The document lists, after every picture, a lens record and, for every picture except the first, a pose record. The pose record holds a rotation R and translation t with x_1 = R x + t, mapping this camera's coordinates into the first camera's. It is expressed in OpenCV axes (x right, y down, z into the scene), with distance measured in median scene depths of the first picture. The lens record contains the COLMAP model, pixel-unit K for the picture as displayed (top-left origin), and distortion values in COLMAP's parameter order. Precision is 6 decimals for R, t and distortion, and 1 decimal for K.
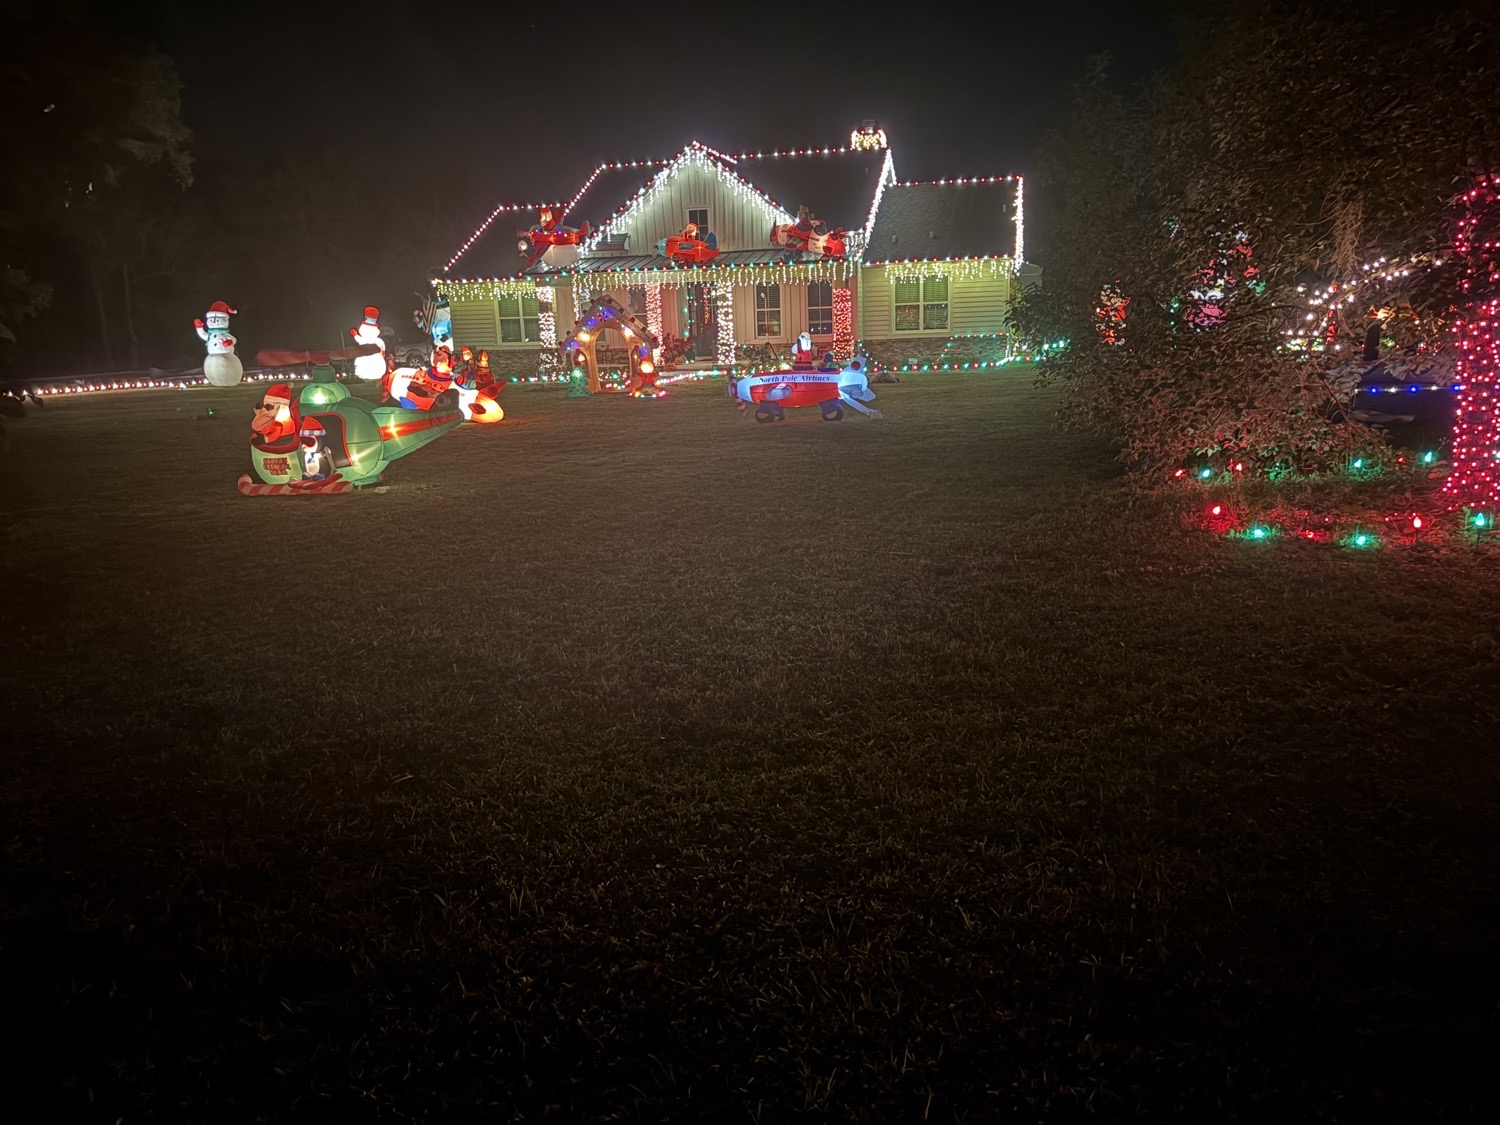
lens RADIAL K [[1111.7, 0, 755.2], [0, 1111.7, 557.9], [0, 0, 1]] dist [0.012728, -0.002046]
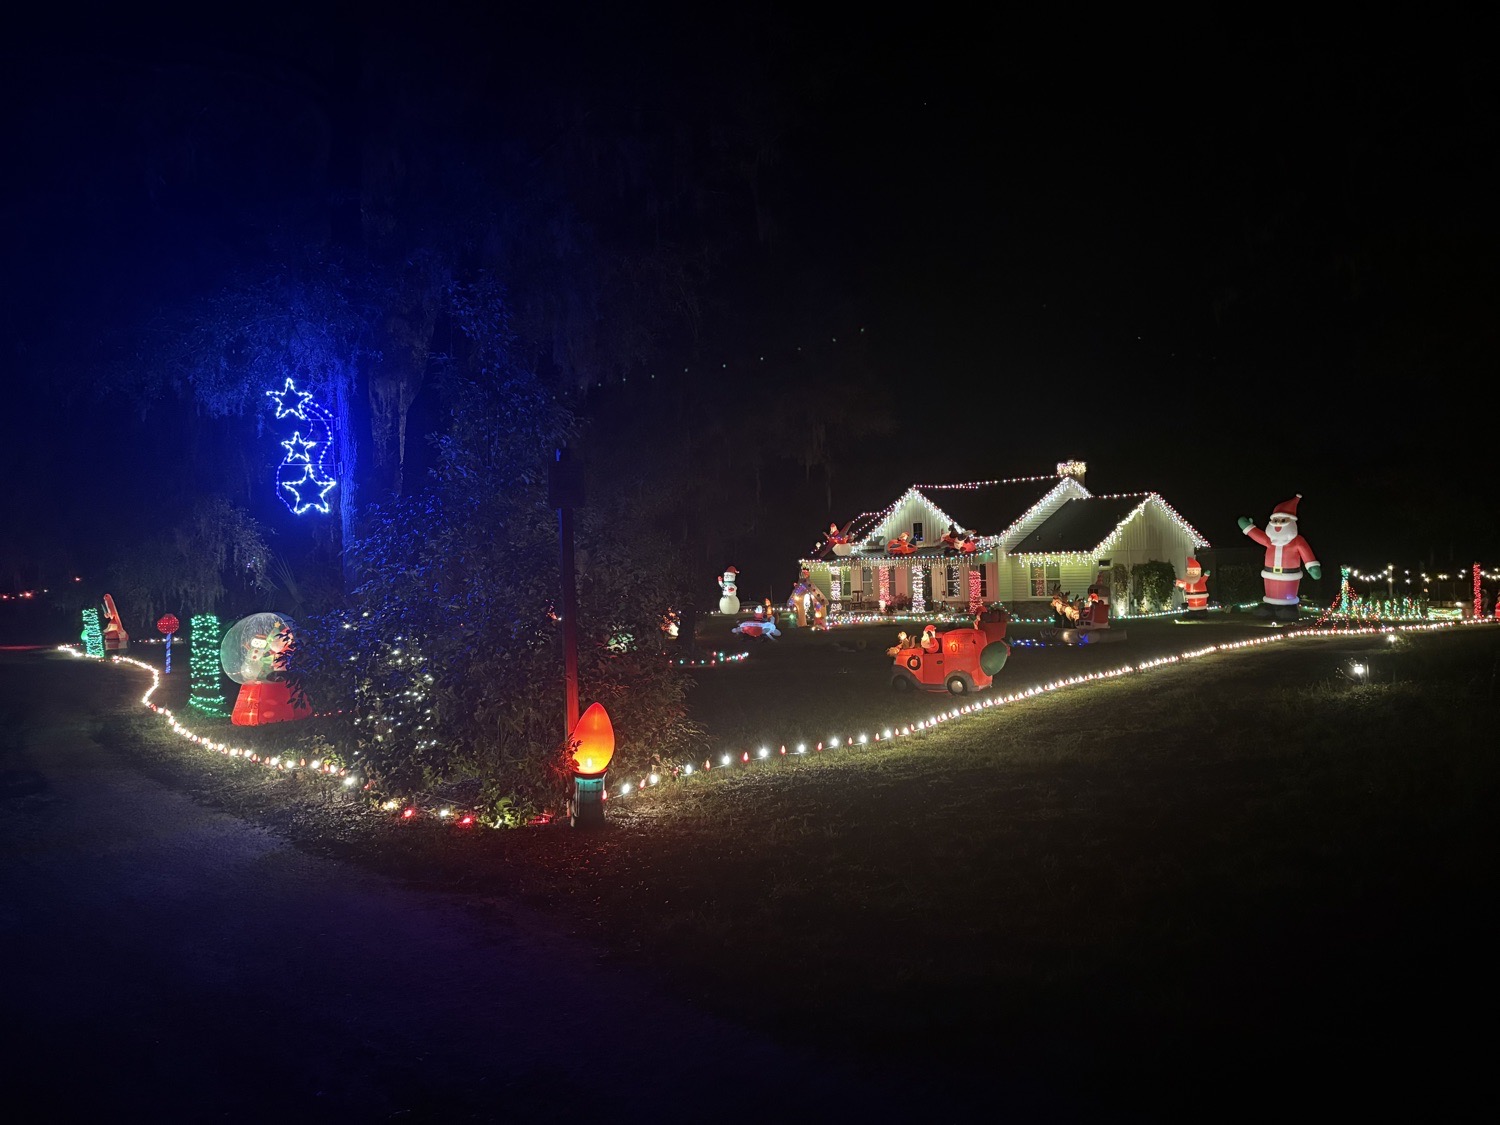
lens RADIAL K [[1111.7, 0, 747.9], [0, 1111.7, 563.8], [0, 0, 1]] dist [0.012728, -0.002046]
pose [[0.803069, 0.010837, -0.595787, 0.754462], [-0.126245, 0.980232, -0.152337, 0.039365], [0.582359, 0.197552, 0.788563, -0.477501]]
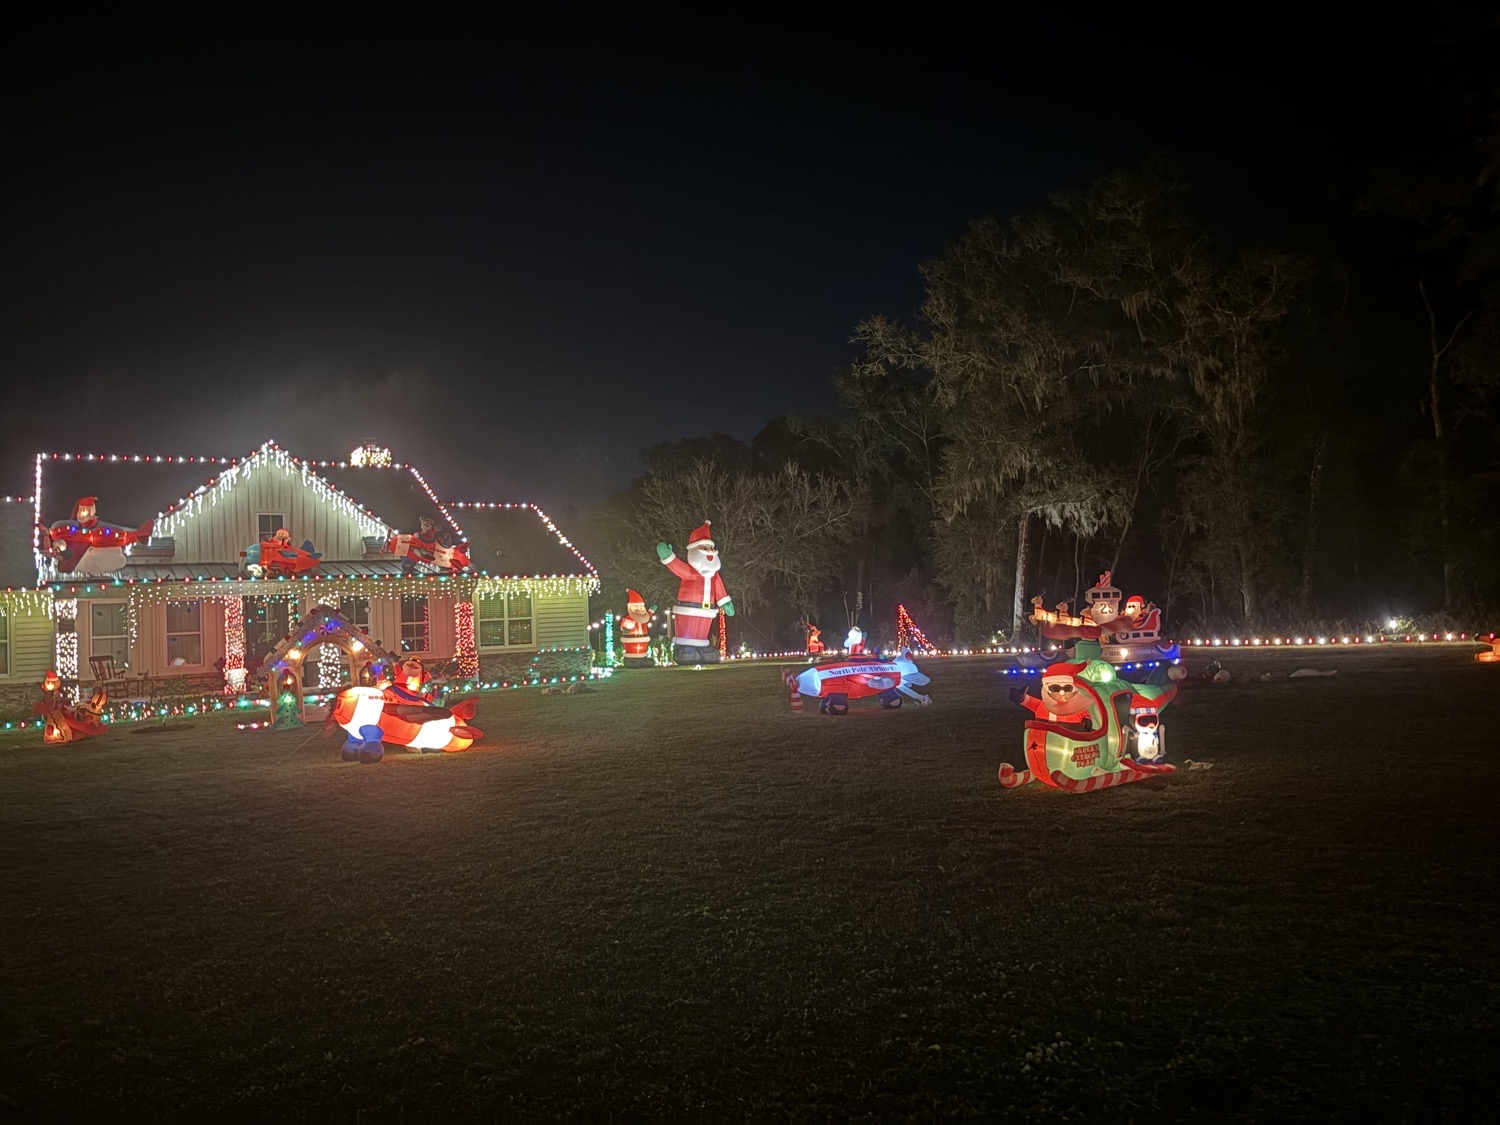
lens RADIAL K [[1111.7, 0, 781.3], [0, 1111.7, 577.7], [0, 0, 1]] dist [0.012728, -0.002046]
pose [[0.717871, 0.022935, 0.695799, -0.370237], [0.168888, 0.963864, -0.206016, -0.019998], [-0.675380, 0.265405, 0.688056, 0.149149]]
